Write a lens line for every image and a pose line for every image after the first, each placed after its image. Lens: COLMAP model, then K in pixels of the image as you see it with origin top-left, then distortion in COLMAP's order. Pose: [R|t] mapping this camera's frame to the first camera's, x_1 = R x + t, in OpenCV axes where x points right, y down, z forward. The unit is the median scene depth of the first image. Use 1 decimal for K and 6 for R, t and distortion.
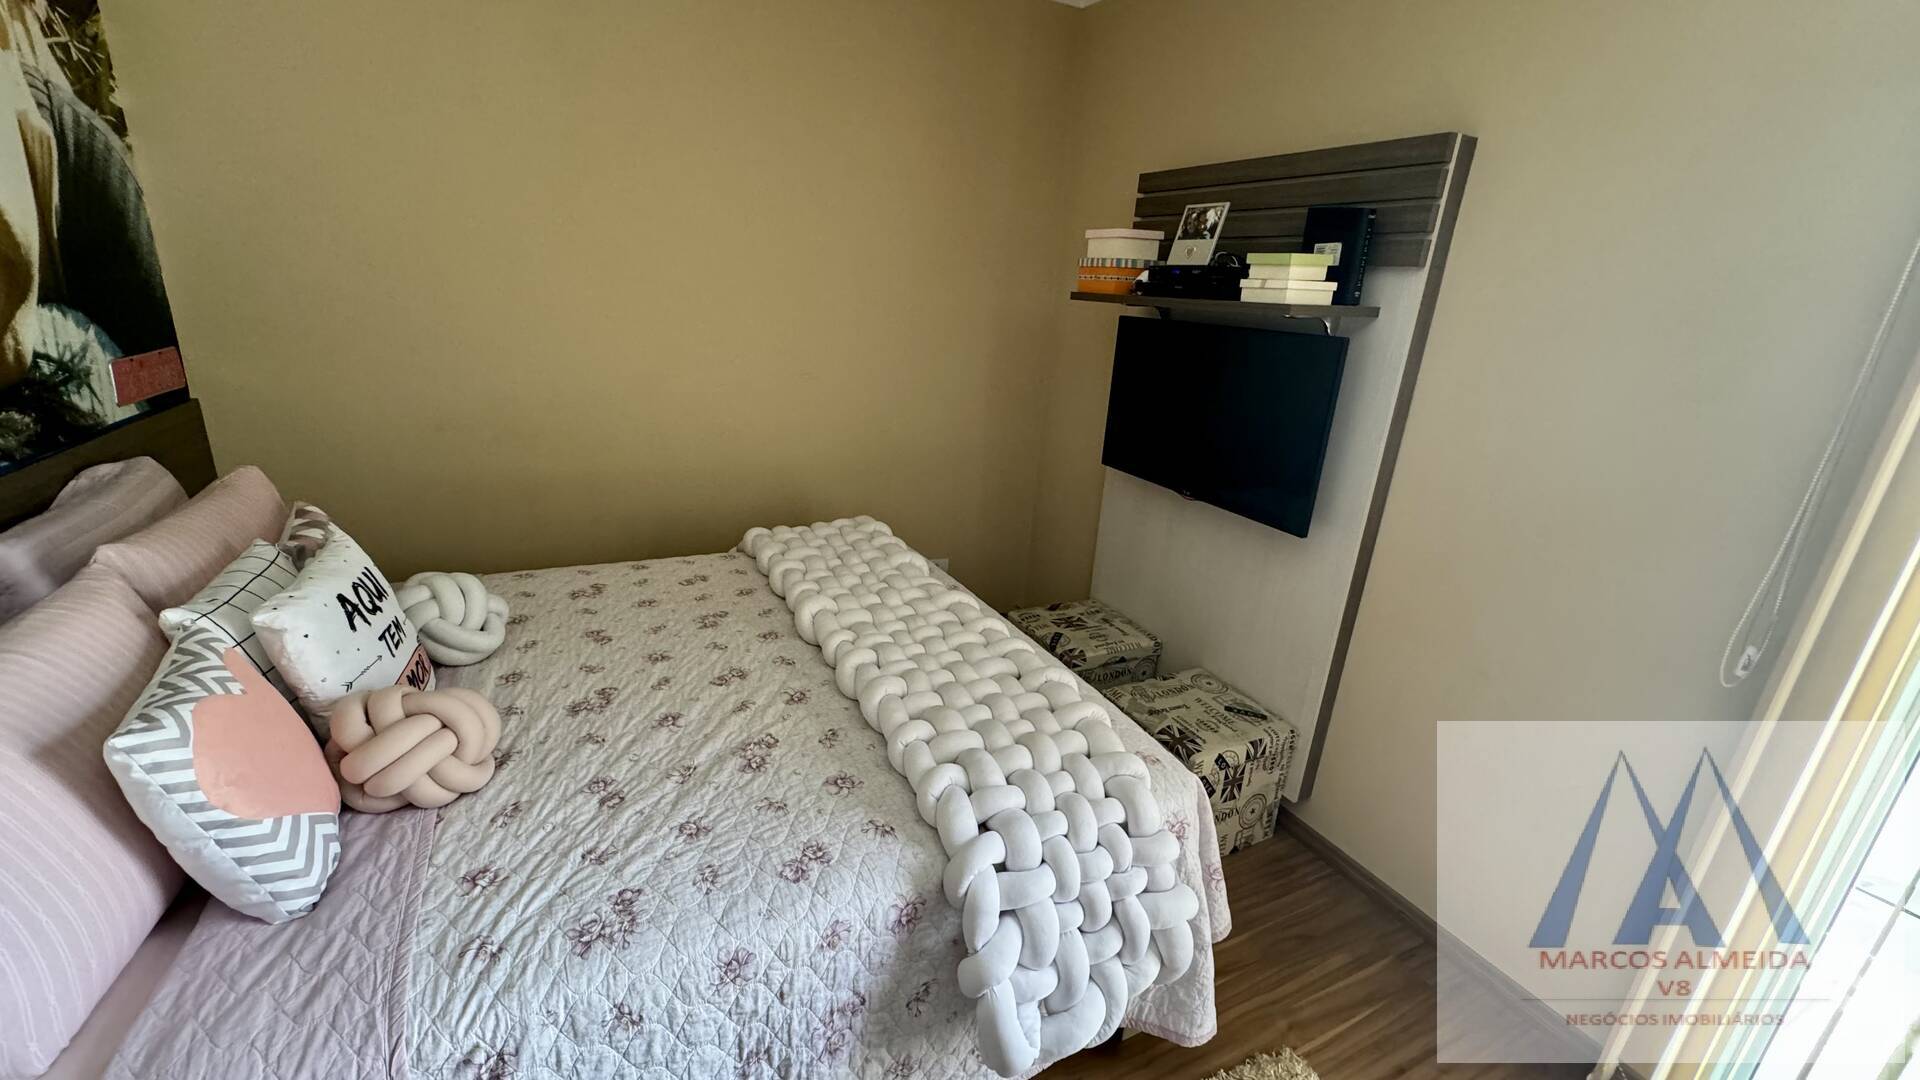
lens RADIAL K [[765.8, 0, 960.4], [0, 765.8, 538.5], [0, 0, 1]] dist [-0.001971, -0.000517]
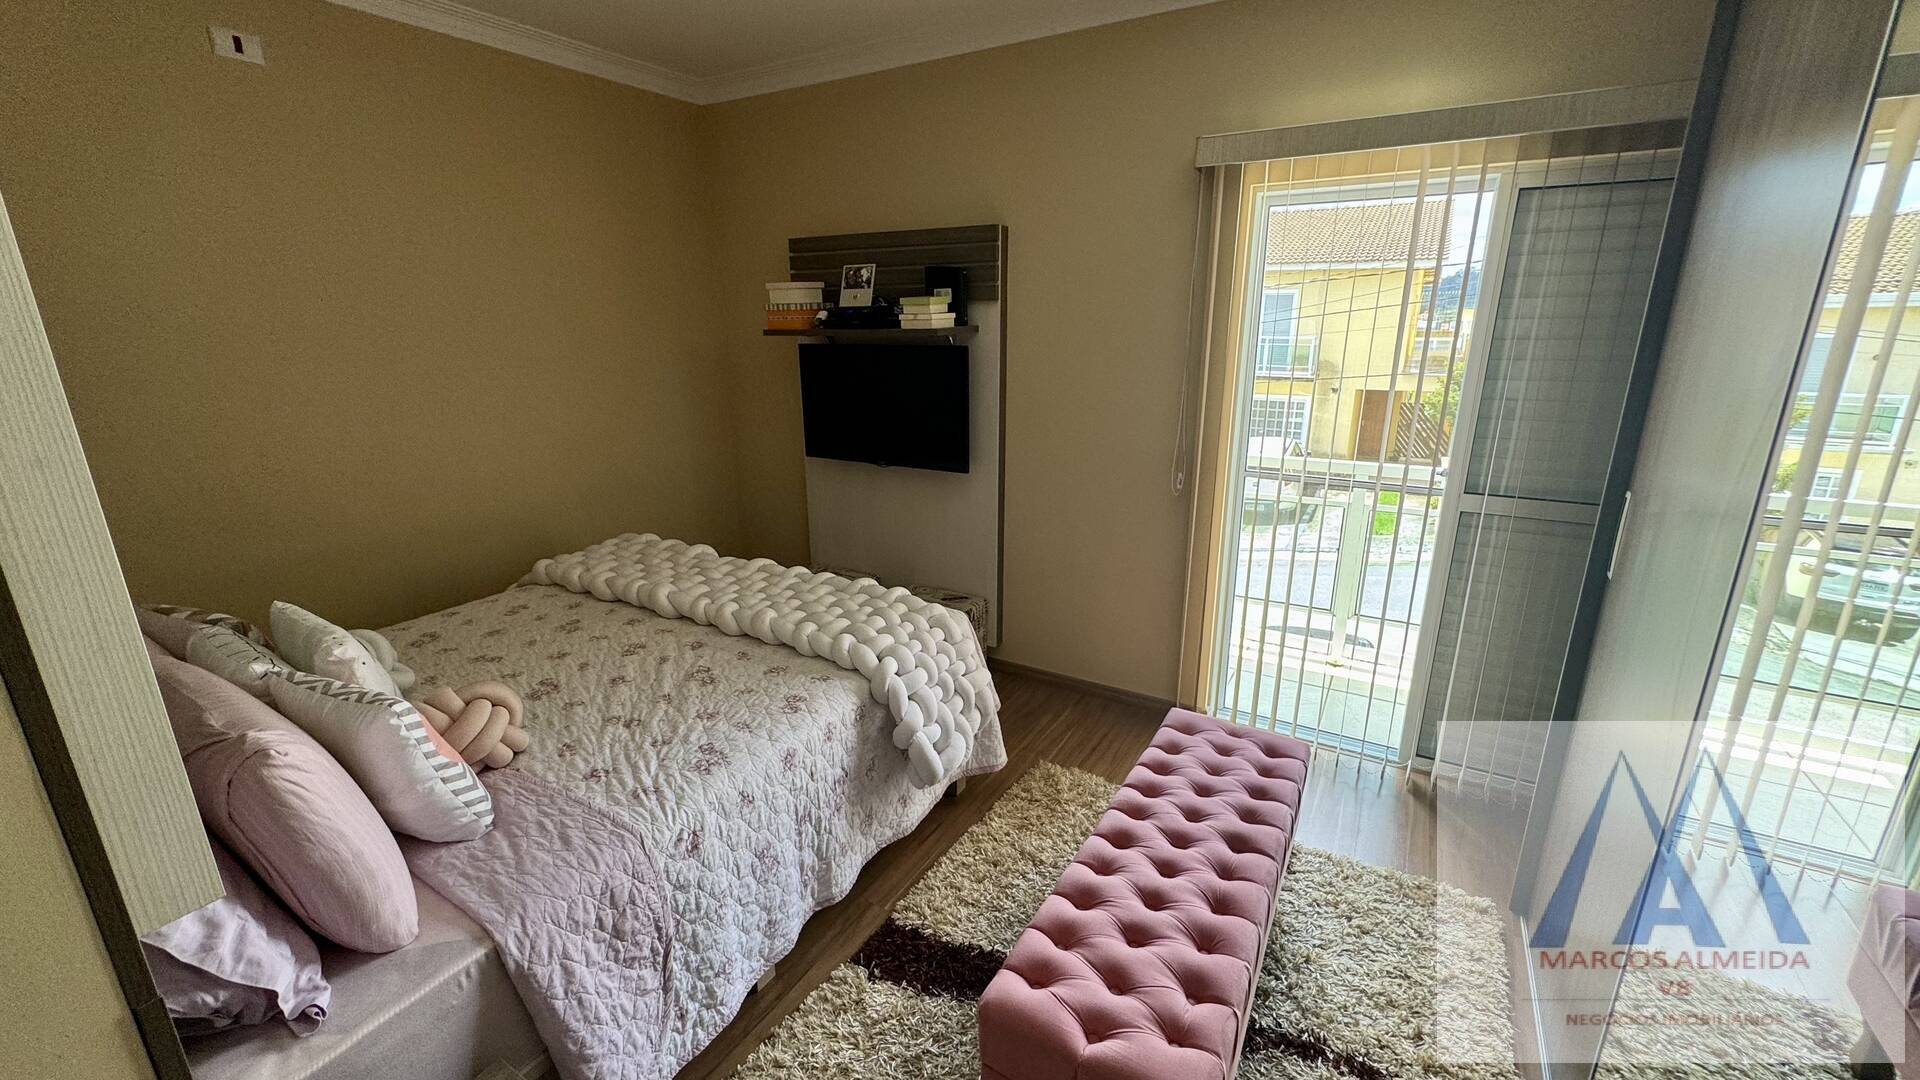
lens RADIAL K [[765.8, 0, 956.4], [0, 765.8, 536.7], [0, 0, 1]] dist [-0.001971, -0.000517]
pose [[0.841911, -0.217055, 0.494037, -0.423677], [0.228350, 0.972827, 0.038268, 0.069007], [-0.488919, 0.080595, 0.868598, -0.387717]]
